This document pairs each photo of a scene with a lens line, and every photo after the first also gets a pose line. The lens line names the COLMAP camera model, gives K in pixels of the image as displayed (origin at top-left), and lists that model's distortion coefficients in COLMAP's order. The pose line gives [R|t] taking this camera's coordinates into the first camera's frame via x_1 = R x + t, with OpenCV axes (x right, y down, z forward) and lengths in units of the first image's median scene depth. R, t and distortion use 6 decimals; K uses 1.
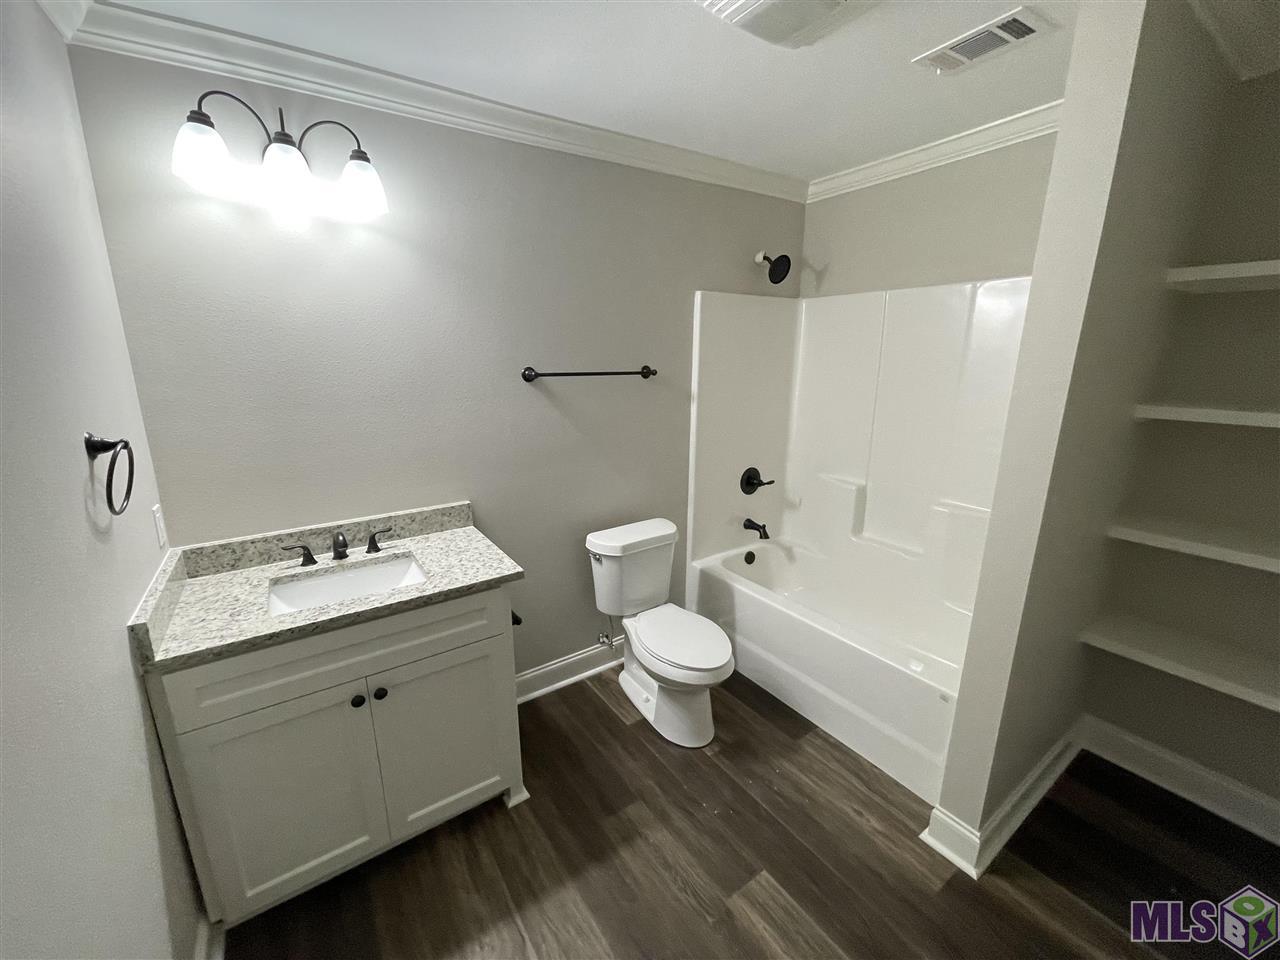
lens RADIAL K [[515.8, 0, 640.0], [0, 515.8, 480.0], [0, 0, 1]] dist [0.000406, 0.000344]
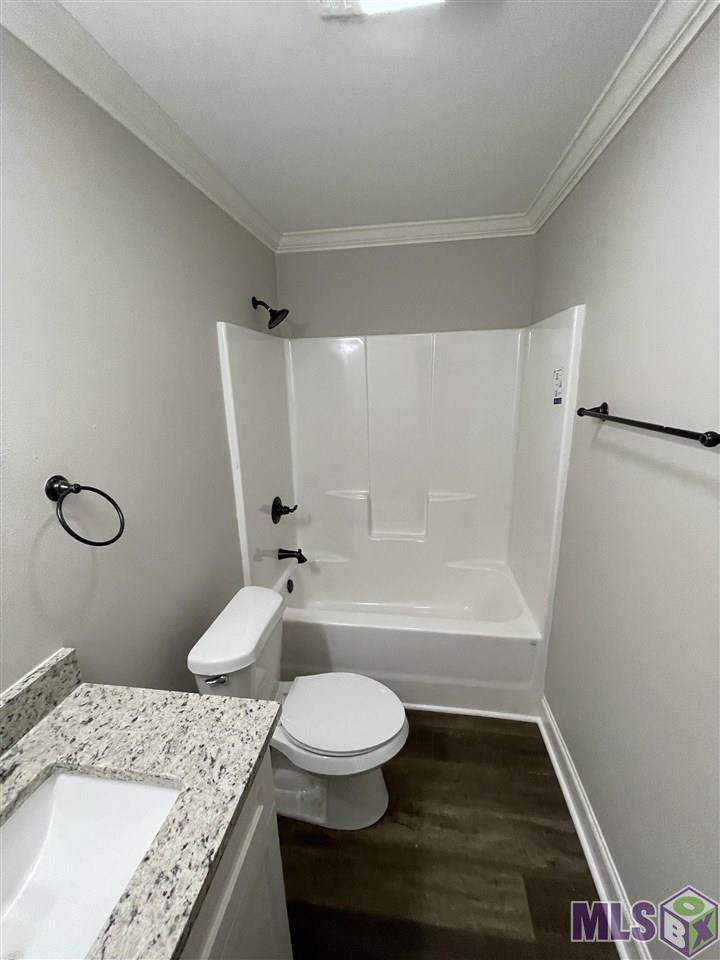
lens RADIAL K [[386.9, 0, 359.0], [0, 386.9, 466.6], [0, 0, 1]] dist [0.000406, 0.000344]
pose [[0.683062, -0.168562, 0.710642, -0.228518], [0.191803, 0.980251, 0.048154, -0.104594], [-0.704725, 0.103411, 0.701903, 0.369755]]
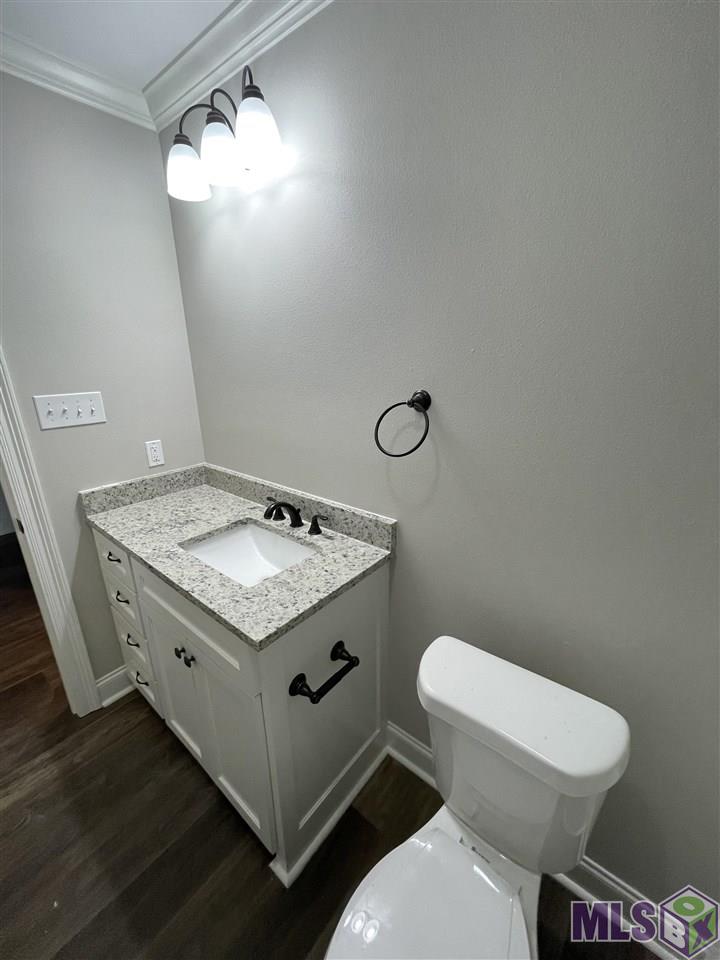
lens RADIAL K [[386.9, 0, 359.0], [0, 386.9, 466.6], [0, 0, 1]] dist [0.000406, 0.000344]
pose [[0.292123, 0.287268, -0.912218, 0.124641], [-0.213273, 0.949371, 0.230670, -0.130402], [0.932297, 0.127168, 0.338600, 0.573978]]
